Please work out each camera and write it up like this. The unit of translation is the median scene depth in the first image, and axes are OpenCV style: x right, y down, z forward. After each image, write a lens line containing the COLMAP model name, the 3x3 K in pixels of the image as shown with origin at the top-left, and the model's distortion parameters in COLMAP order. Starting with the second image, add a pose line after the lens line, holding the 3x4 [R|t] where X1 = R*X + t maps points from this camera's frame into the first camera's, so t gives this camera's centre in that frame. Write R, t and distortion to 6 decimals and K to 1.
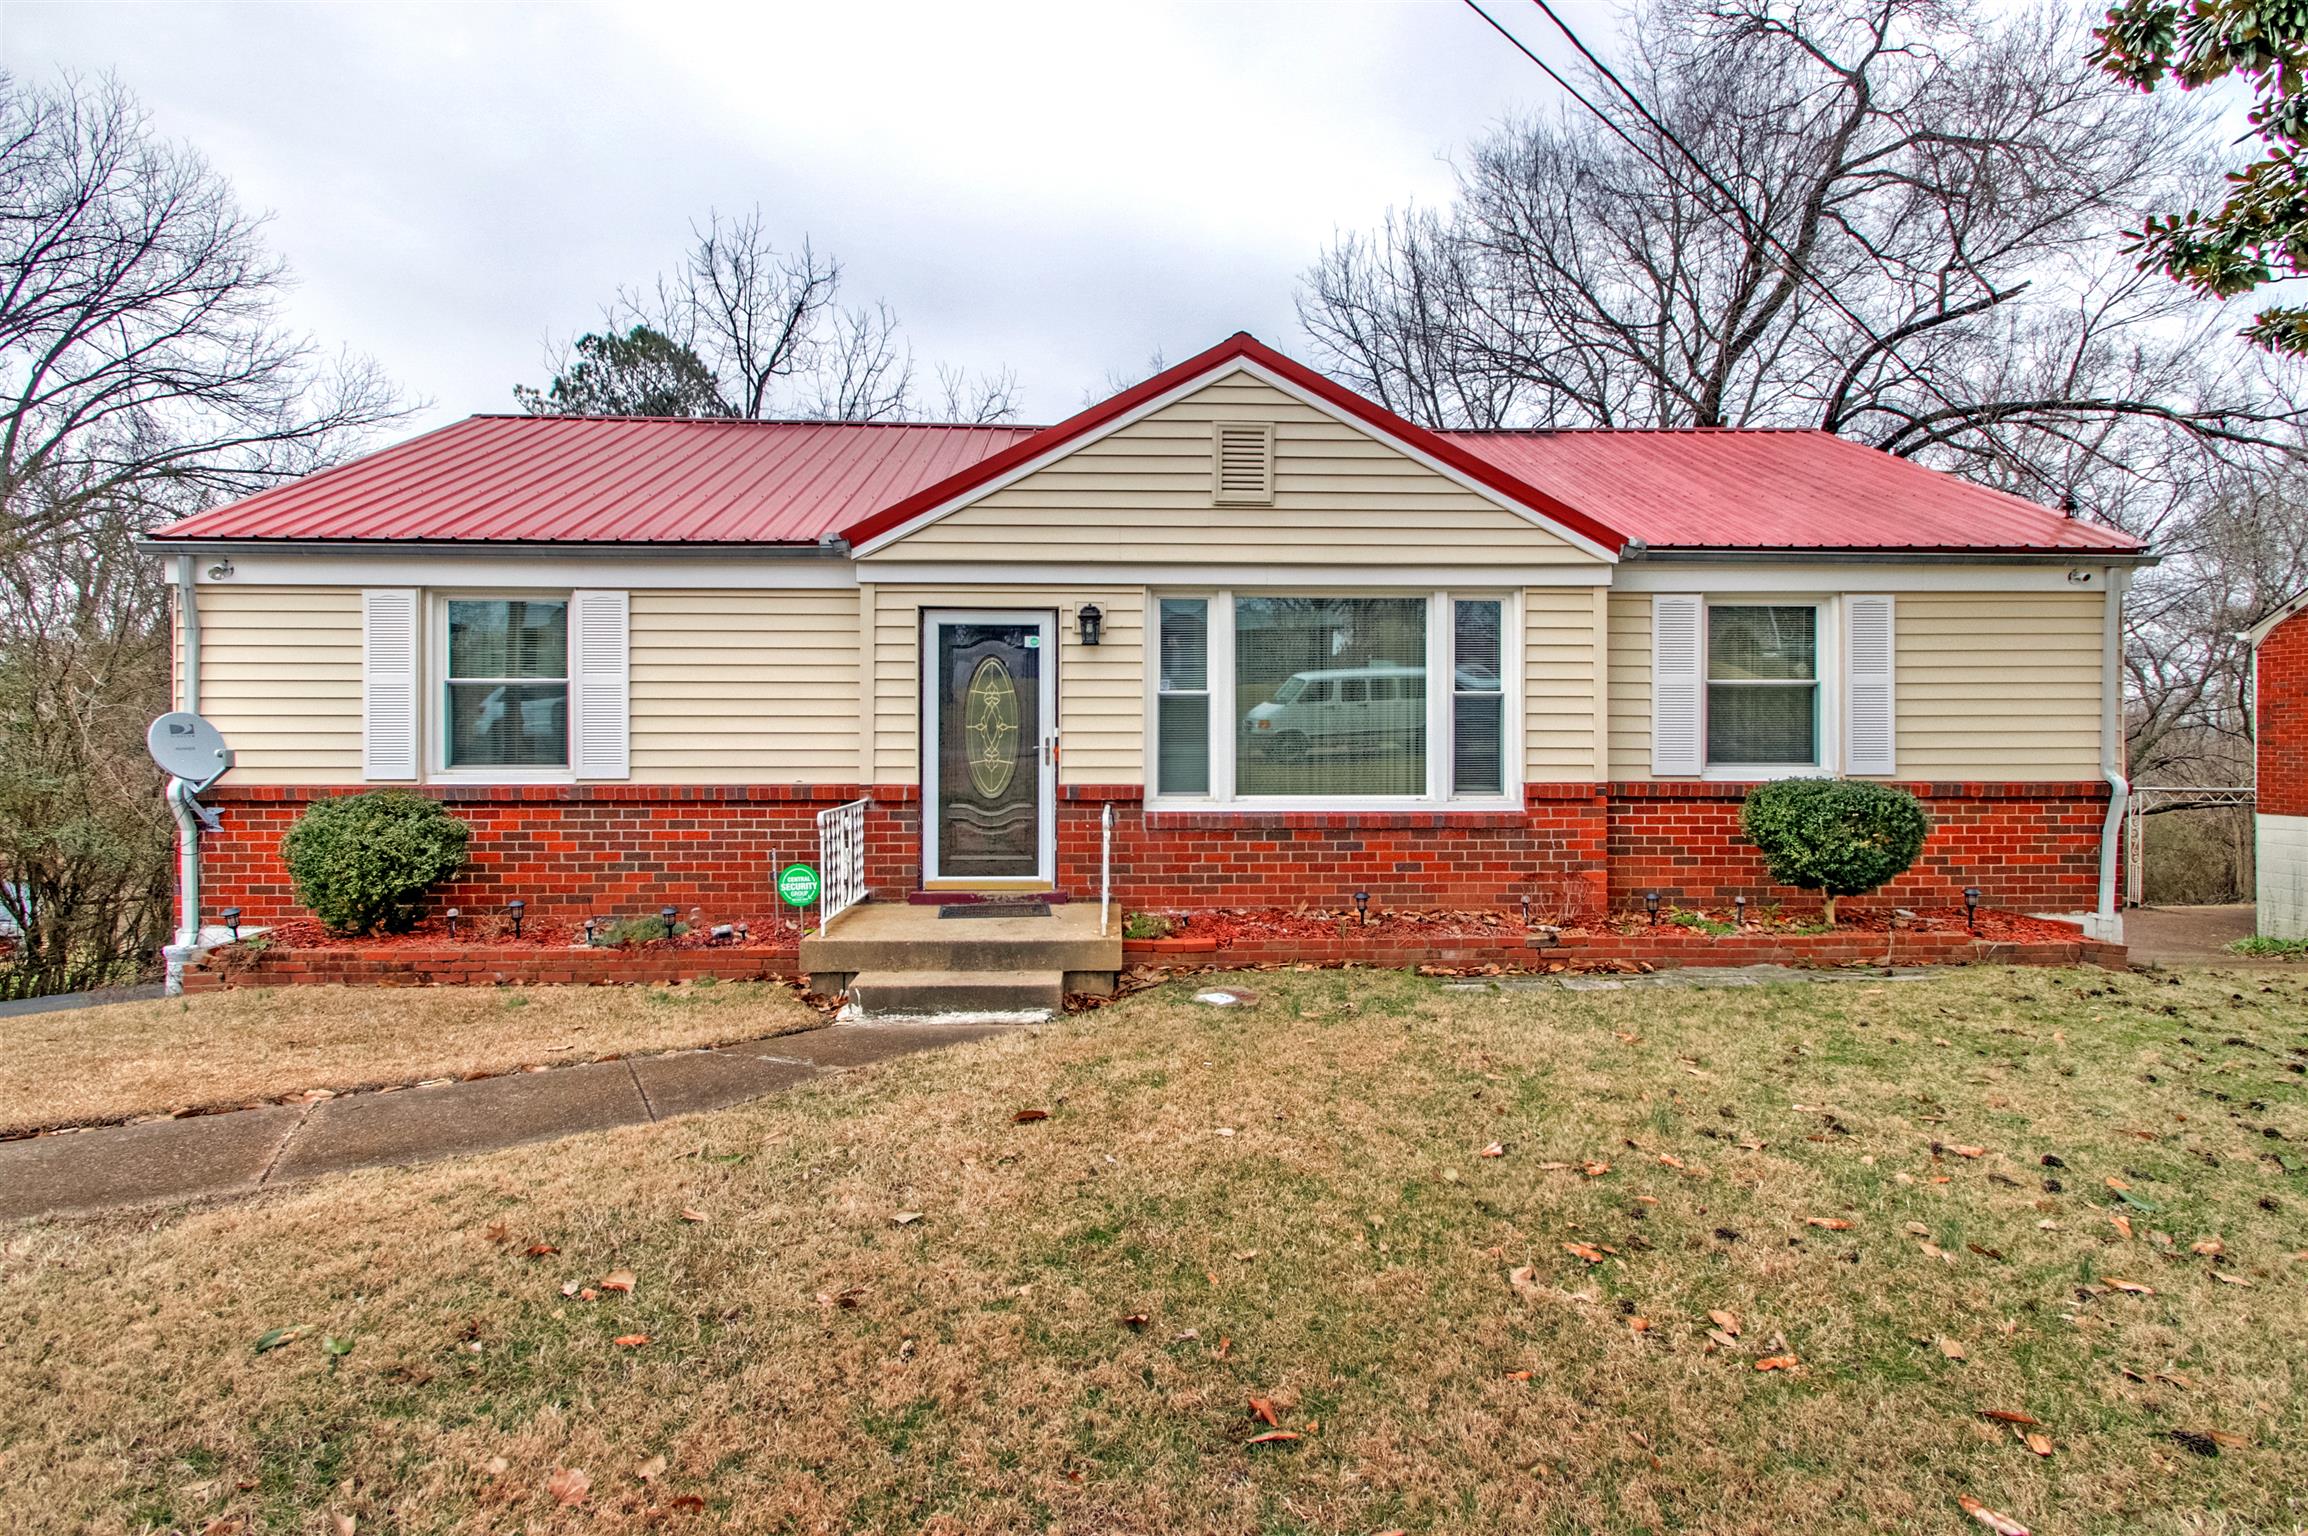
lens RADIAL K [[1106.1, 0, 1156.4], [0, 1106.1, 750.5], [0, 0, 1]] dist [0.020217, -0.000119]
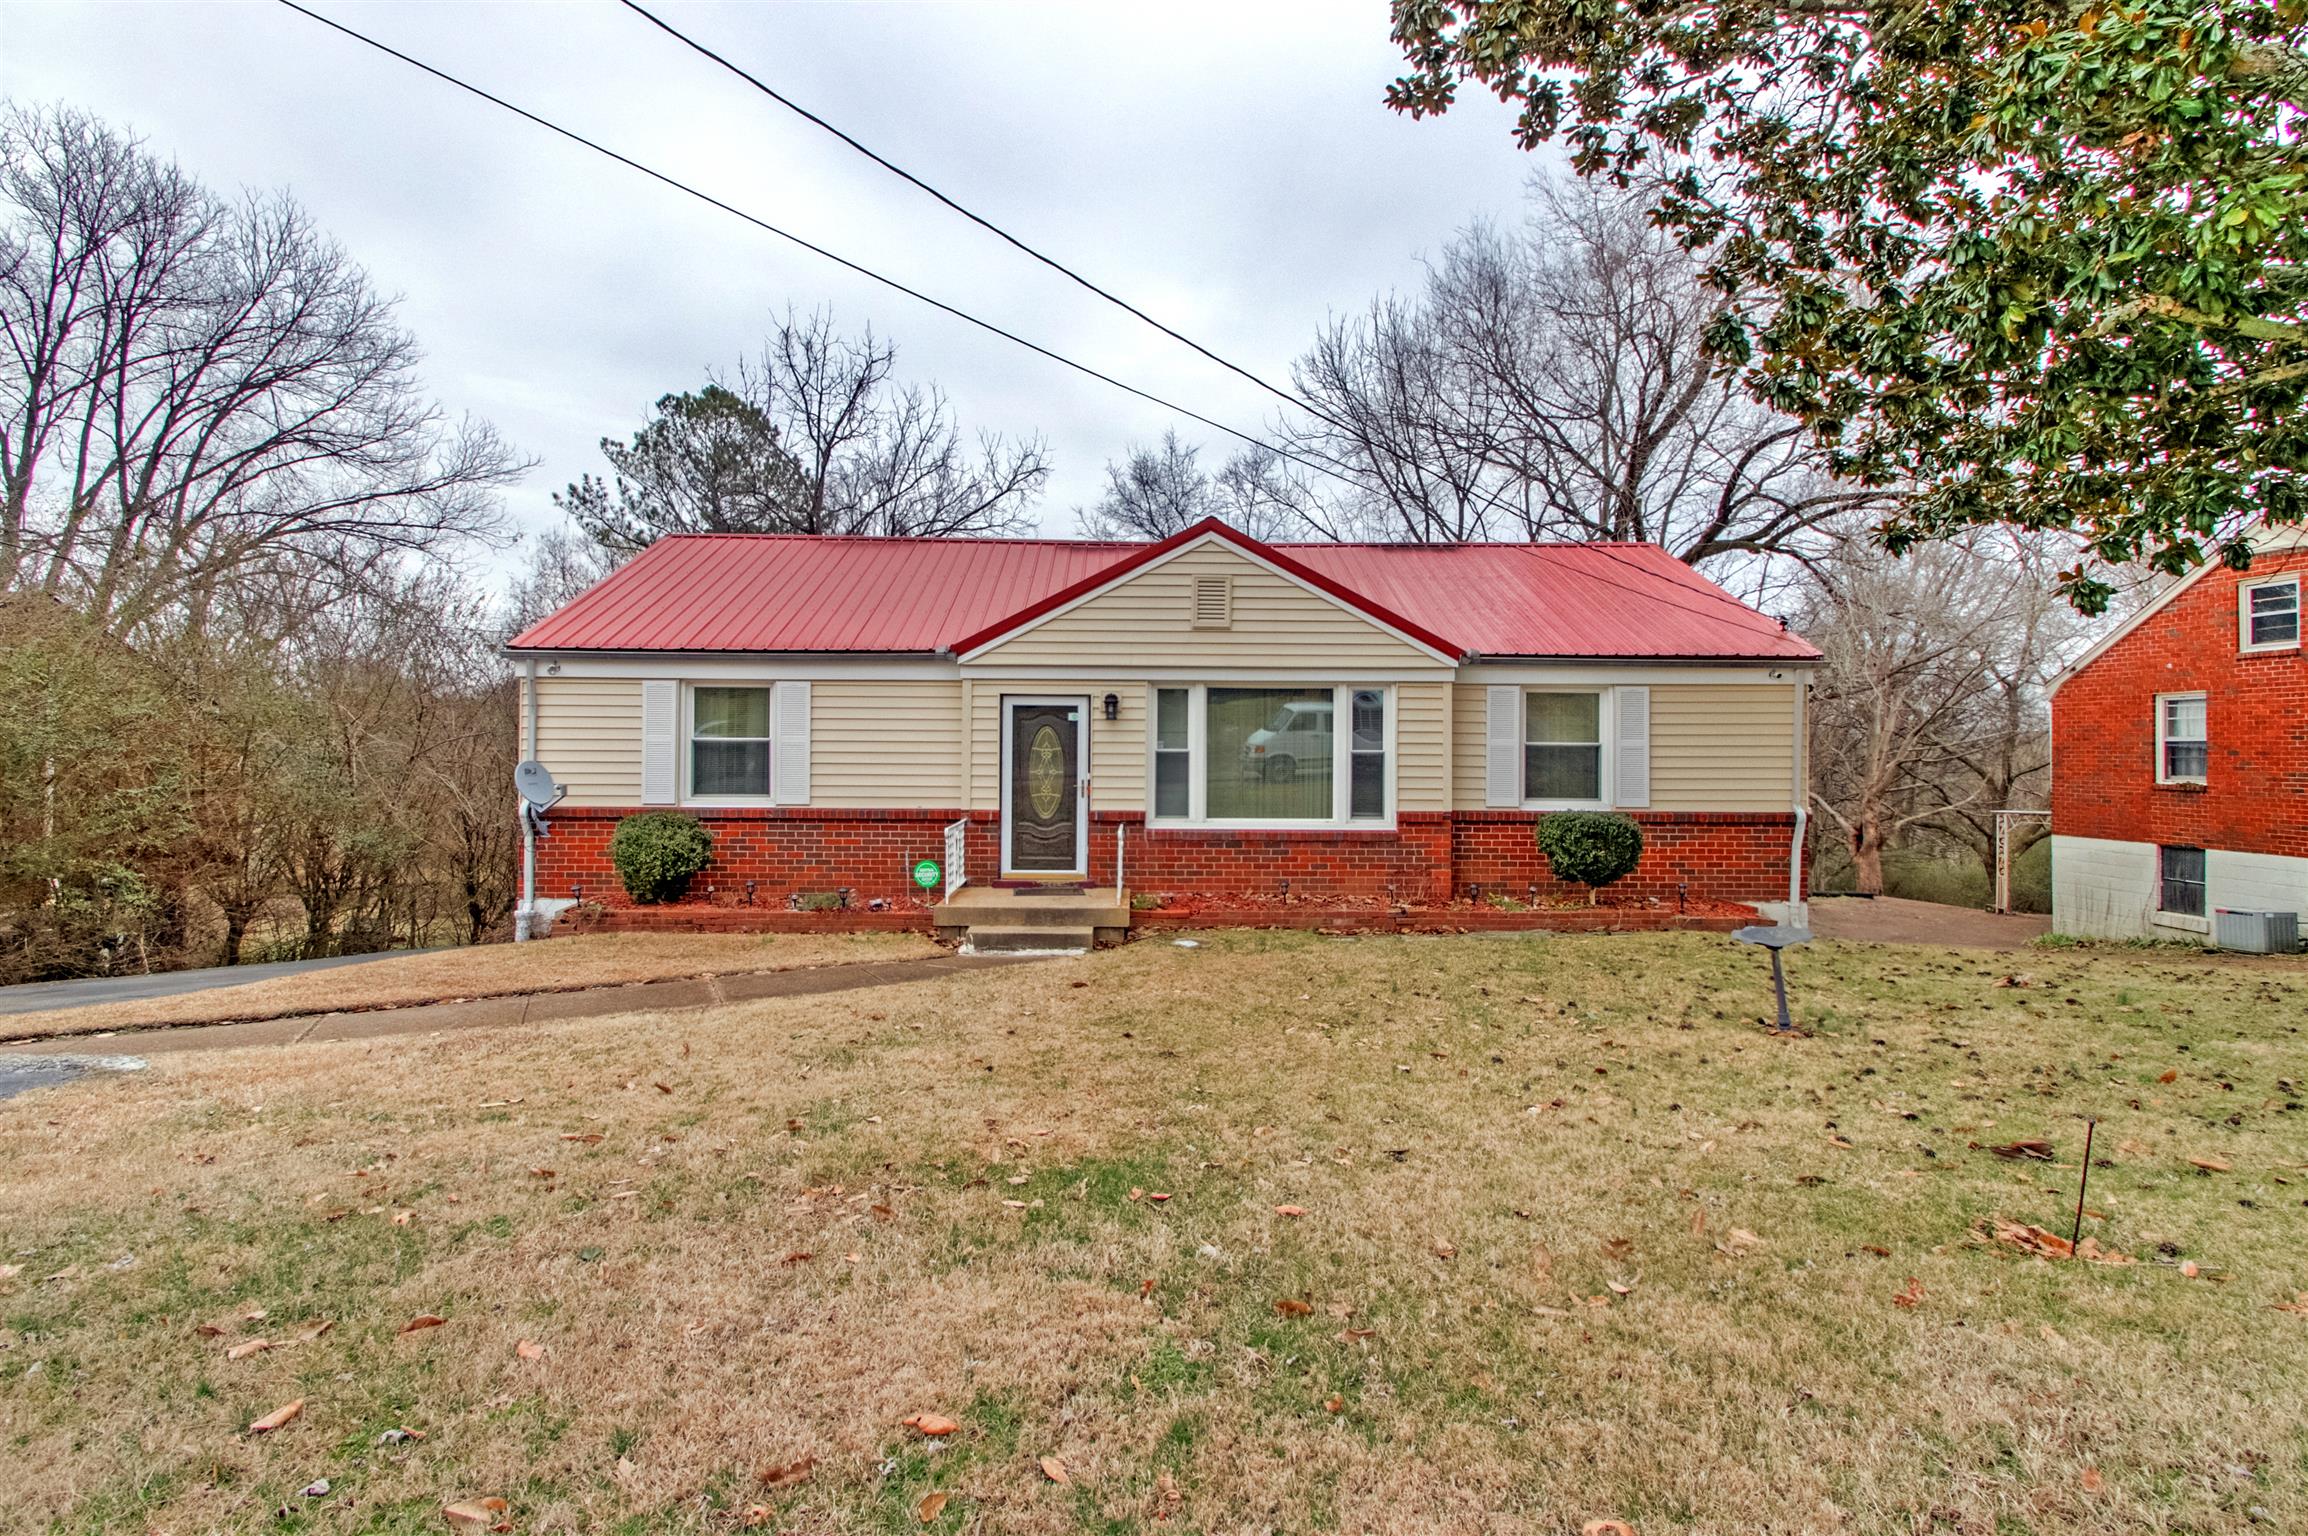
lens RADIAL K [[1106.1, 0, 1156.4], [0, 1106.1, 750.5], [0, 0, 1]] dist [0.020217, -0.000119]
pose [[0.999813, 0.006424, -0.018214, 0.030646], [-0.006567, 0.999948, -0.007794, -0.040355], [0.018163, 0.007912, 0.999804, -0.523677]]
